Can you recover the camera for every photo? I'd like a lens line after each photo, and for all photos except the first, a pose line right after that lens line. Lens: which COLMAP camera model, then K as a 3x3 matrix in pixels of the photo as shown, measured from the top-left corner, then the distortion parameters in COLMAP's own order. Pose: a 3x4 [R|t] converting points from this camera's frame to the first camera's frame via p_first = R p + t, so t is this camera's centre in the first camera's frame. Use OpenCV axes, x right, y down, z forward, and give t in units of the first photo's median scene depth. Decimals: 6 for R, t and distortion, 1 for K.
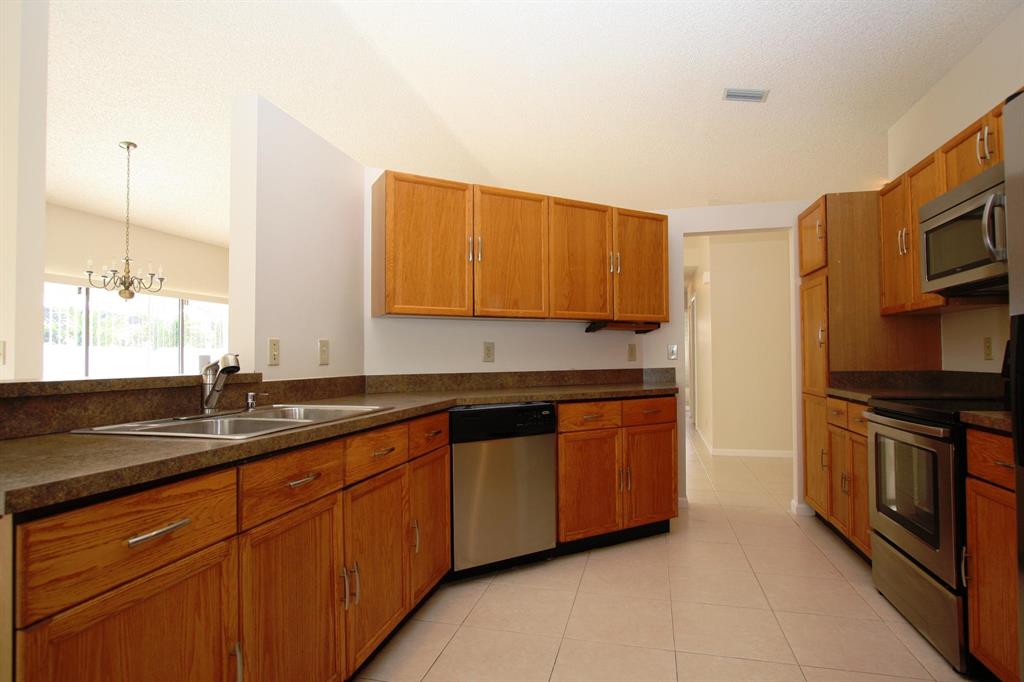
lens RADIAL K [[544.1, 0, 510.8], [0, 544.1, 343.3], [0, 0, 1]] dist [-0.001709, -0.000248]
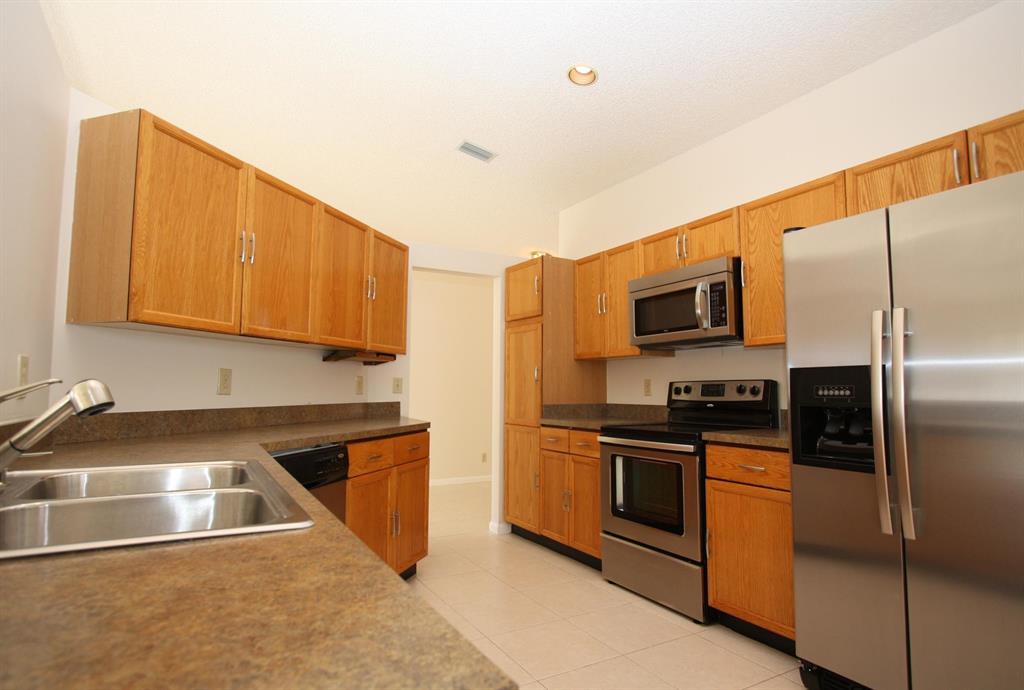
lens RADIAL K [[569.2, 0, 513.3], [0, 569.2, 346.4], [0, 0, 1]] dist [0.004042, 0.000783]
pose [[0.720042, 0.064818, 0.690897, -0.326851], [-0.029131, 0.997574, -0.063230, 0.005996], [-0.693319, 0.025402, 0.720183, 0.156393]]
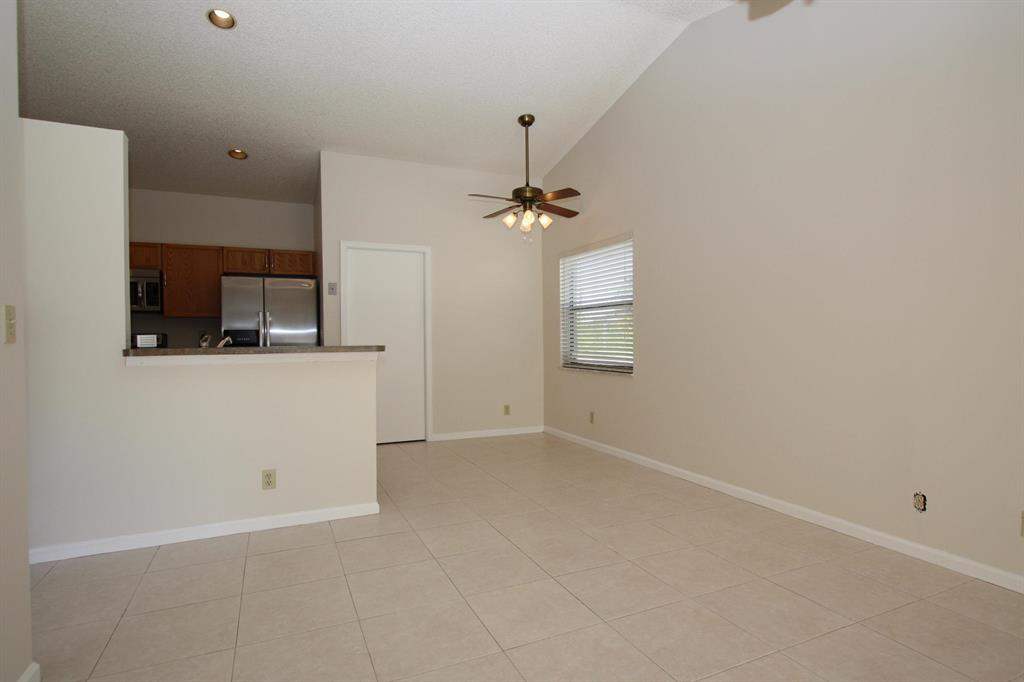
lens RADIAL K [[544.1, 0, 512.9], [0, 544.1, 342.2], [0, 0, 1]] dist [-0.001709, -0.000248]
pose [[-0.623243, 0.006567, 0.782001, -1.520809], [-0.016588, 0.999629, -0.021615, 0.037065], [-0.781852, -0.026443, -0.622903, 0.800130]]
